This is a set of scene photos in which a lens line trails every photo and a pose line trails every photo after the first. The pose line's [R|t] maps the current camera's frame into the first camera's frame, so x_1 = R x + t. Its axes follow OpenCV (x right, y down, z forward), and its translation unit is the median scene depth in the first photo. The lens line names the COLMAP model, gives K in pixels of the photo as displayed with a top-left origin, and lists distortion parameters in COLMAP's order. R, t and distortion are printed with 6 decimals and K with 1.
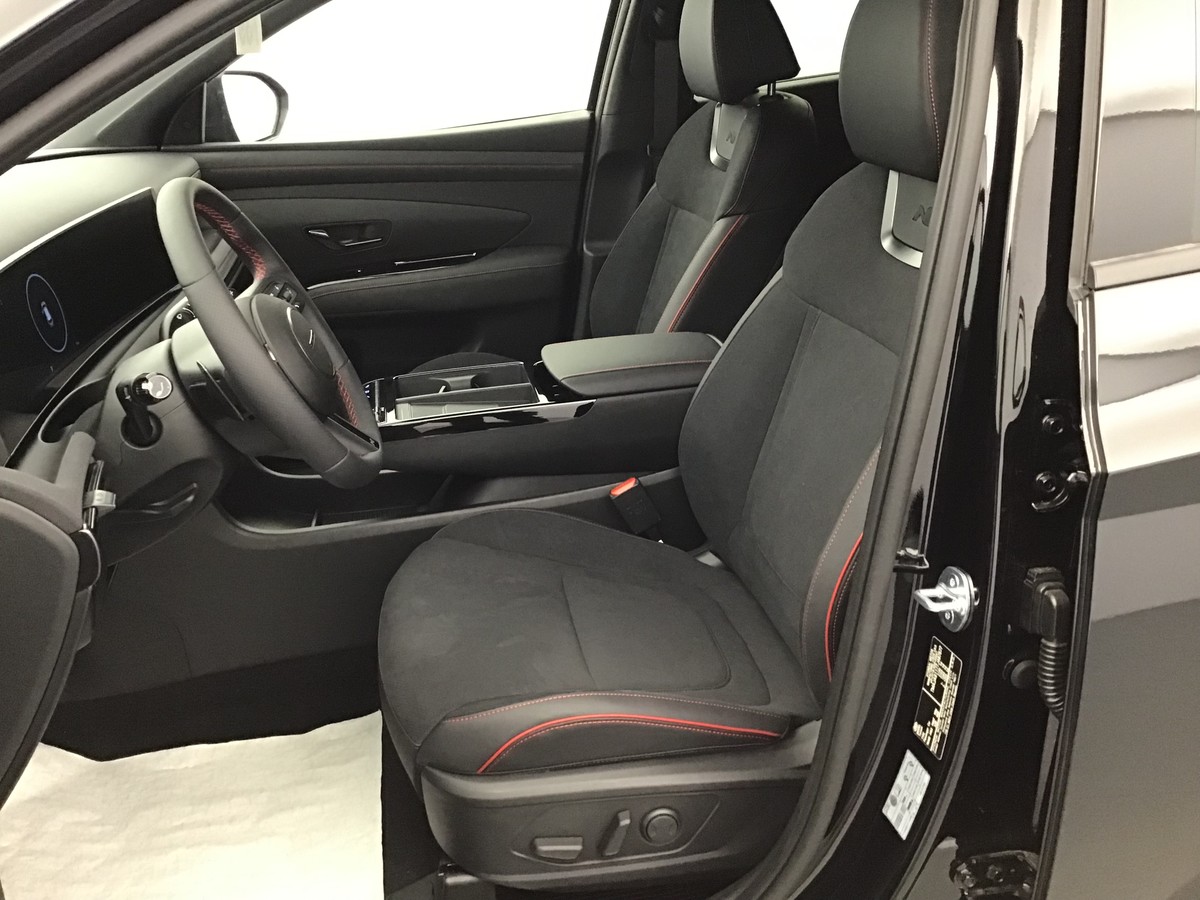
lens RADIAL K [[1107.9, 0, 600.0], [0, 1107.9, 450.0], [0, 0, 1]] dist [0.107723, -0.205777]
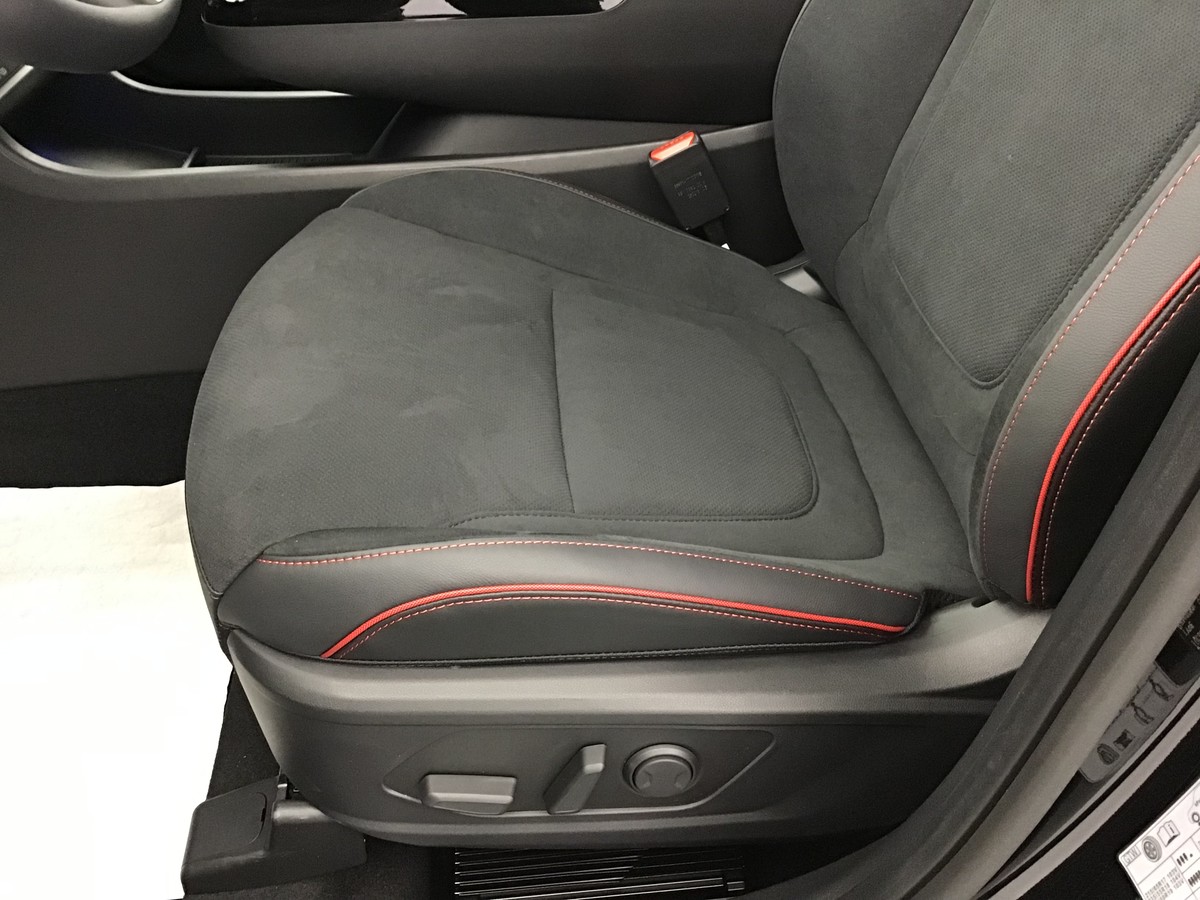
lens RADIAL K [[1107.9, 0, 600.0], [0, 1107.9, 450.0], [0, 0, 1]] dist [0.107723, -0.205777]
pose [[0.994309, 0.095914, -0.046372, 0.029707], [-0.079881, 0.959206, 0.271189, 0.034453], [0.070491, -0.265941, 0.961409, 0.439123]]
